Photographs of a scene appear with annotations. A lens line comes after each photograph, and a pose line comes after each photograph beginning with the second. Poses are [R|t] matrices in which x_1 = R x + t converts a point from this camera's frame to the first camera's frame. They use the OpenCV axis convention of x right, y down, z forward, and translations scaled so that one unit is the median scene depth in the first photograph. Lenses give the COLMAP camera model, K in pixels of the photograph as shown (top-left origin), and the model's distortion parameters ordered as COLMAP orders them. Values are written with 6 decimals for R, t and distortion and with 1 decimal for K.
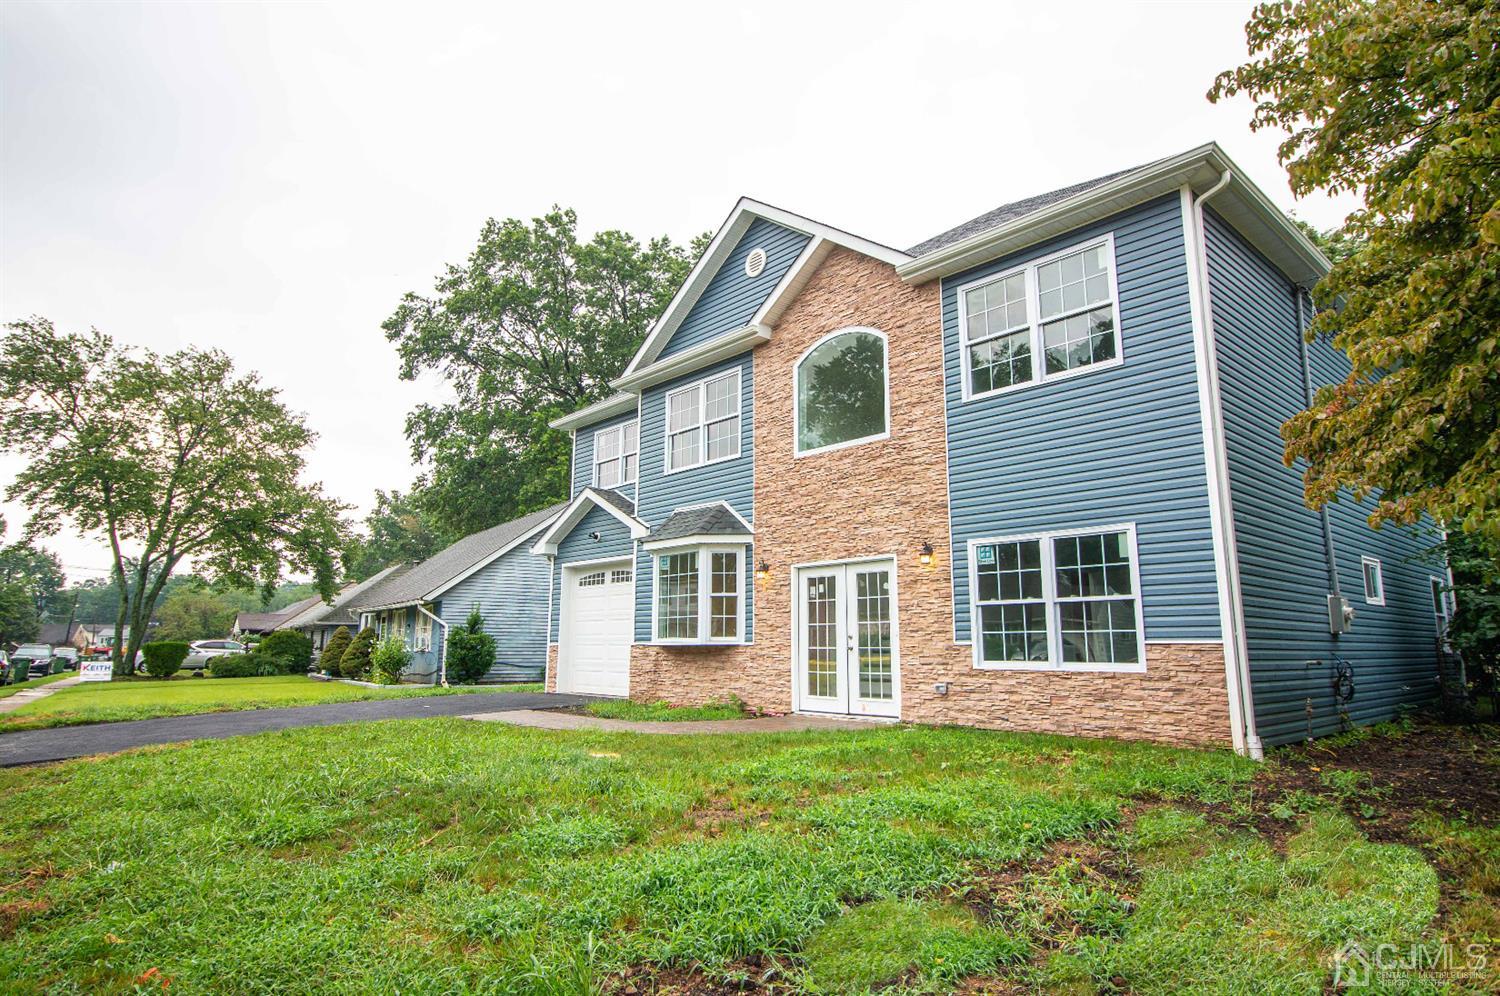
lens RADIAL K [[858.0, 0, 746.2], [0, 858.0, 493.0], [0, 0, 1]] dist [-0.002308, -0.000379]
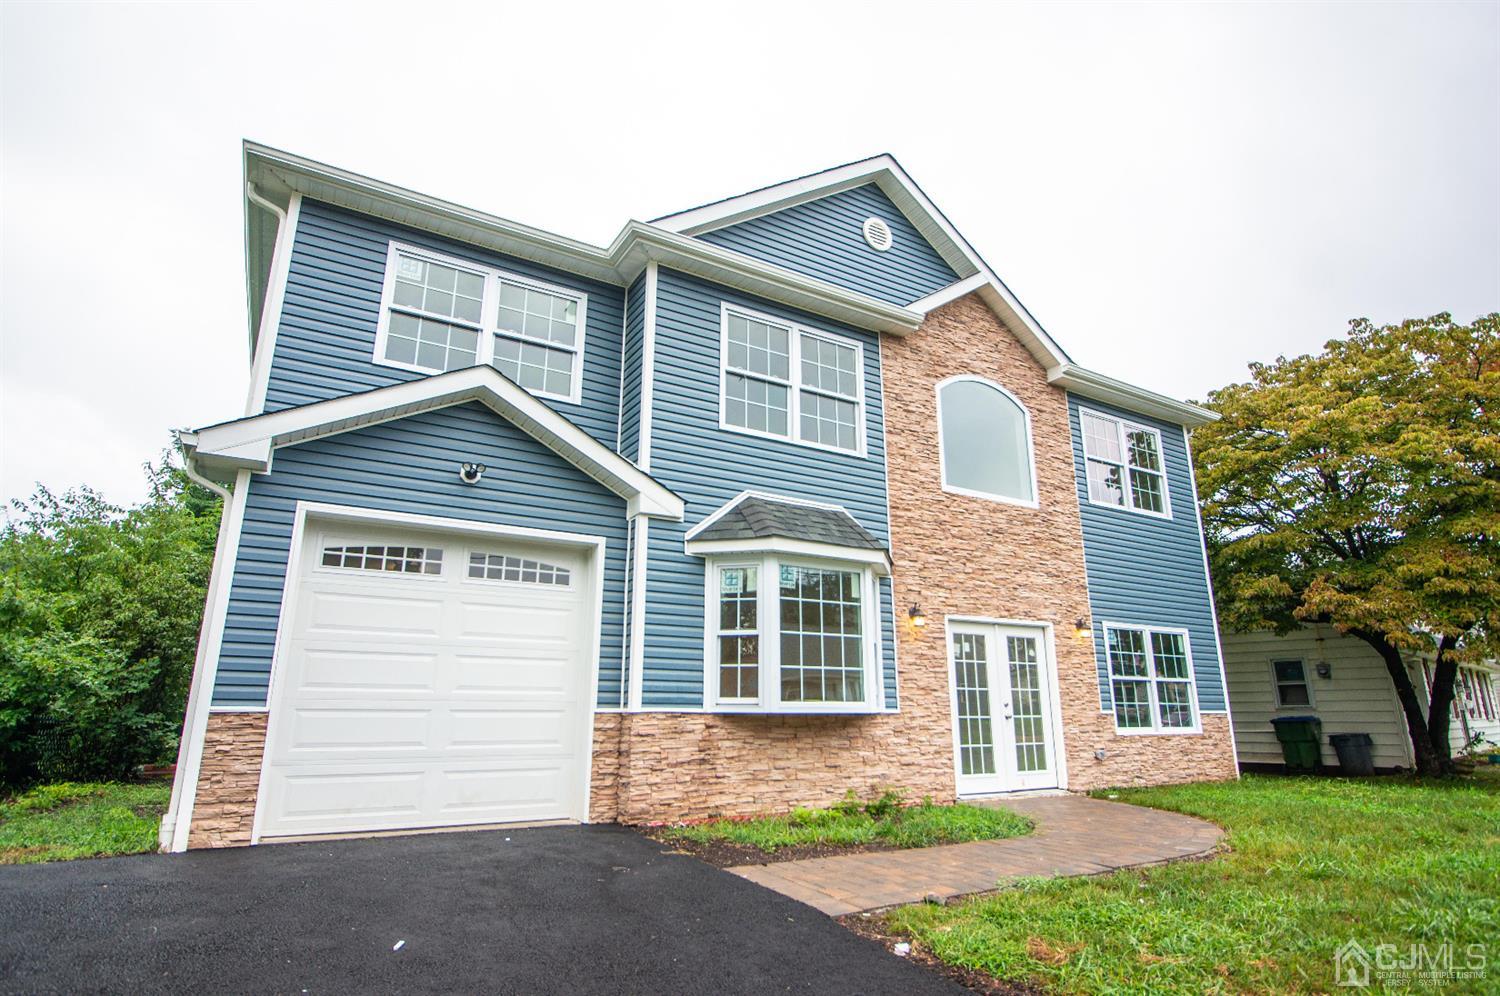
lens RADIAL K [[794.0, 0, 746.3], [0, 794.0, 494.0], [0, 0, 1]] dist [-0.004158, -0.001229]
pose [[0.201019, 0.256796, 0.945329, -0.793668], [-0.177559, 0.958594, -0.222642, 0.189280], [-0.963361, -0.123097, 0.238292, 1.087882]]
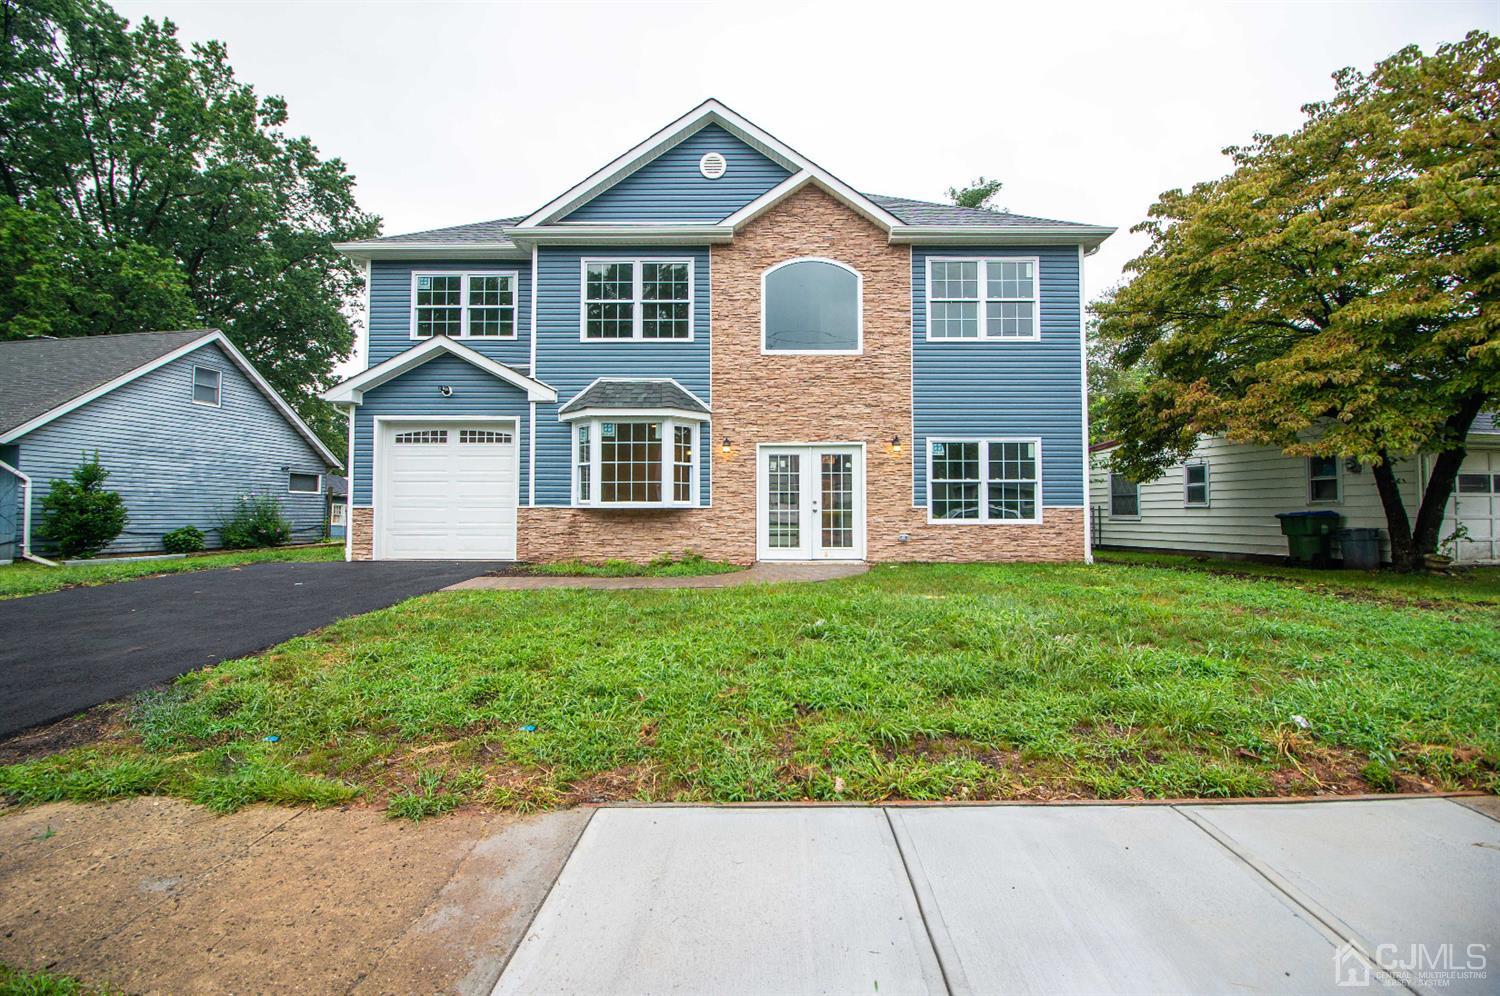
lens RADIAL K [[665.8, 0, 745.0], [0, 665.8, 491.3], [0, 0, 1]] dist [-0.007585, -0.004576]
pose [[0.677912, 0.016864, 0.734950, -0.693403], [-0.129913, 0.986751, 0.097189, 0.066263], [-0.723573, -0.161365, 0.671121, 0.396130]]
